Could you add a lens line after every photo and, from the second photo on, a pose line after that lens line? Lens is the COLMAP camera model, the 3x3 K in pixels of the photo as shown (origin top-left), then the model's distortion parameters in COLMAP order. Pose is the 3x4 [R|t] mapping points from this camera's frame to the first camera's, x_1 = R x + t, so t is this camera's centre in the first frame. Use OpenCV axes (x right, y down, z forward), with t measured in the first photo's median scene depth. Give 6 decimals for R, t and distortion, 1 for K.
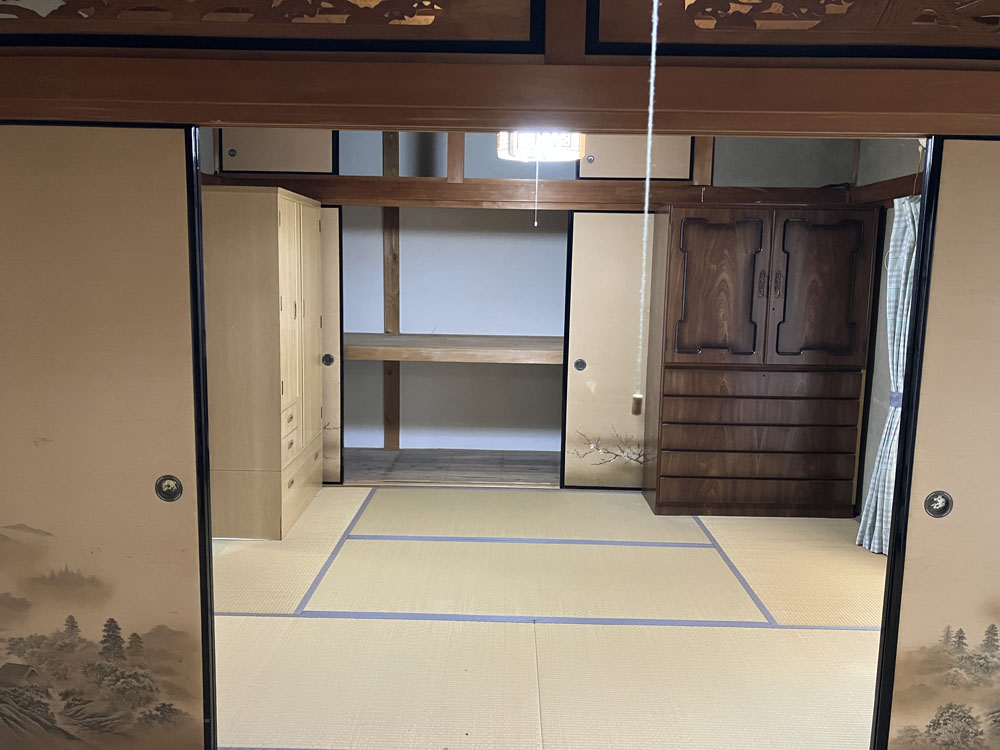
lens RADIAL K [[812.3, 0, 498.9], [0, 812.3, 377.3], [0, 0, 1]] dist [0.019505, -0.021230]
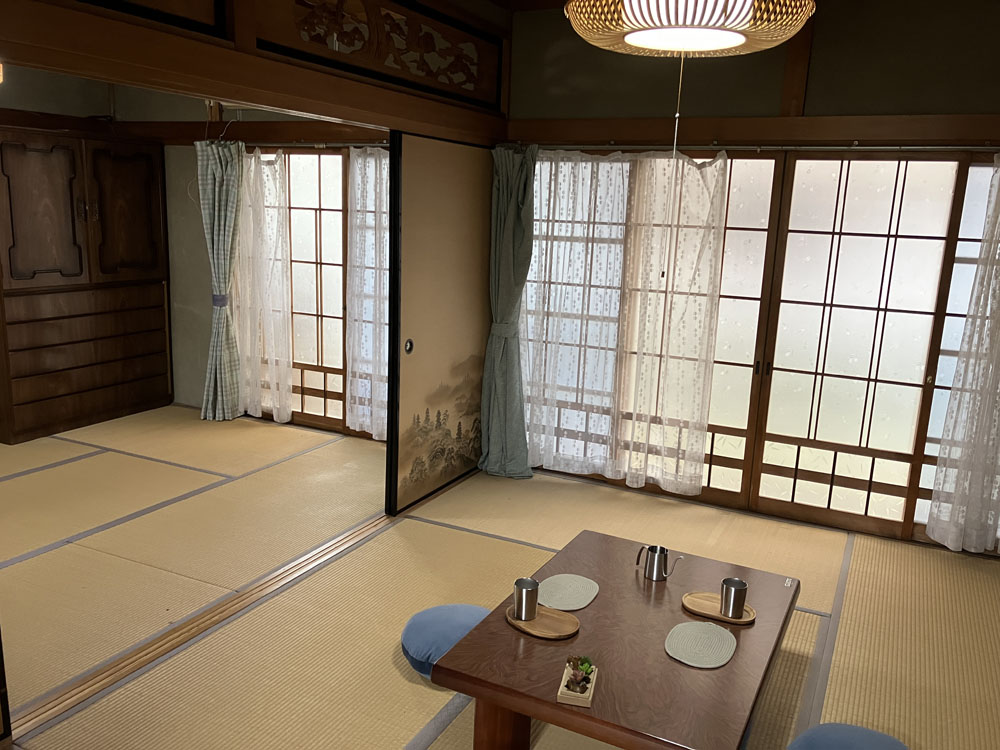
lens RADIAL K [[812.3, 0, 501.5], [0, 812.3, 376.4], [0, 0, 1]] dist [0.019505, -0.021230]
pose [[0.429696, -0.184454, 0.883933, -0.490281], [0.091220, 0.982773, 0.160736, -0.021965], [-0.898354, 0.011564, 0.439120, 0.031157]]
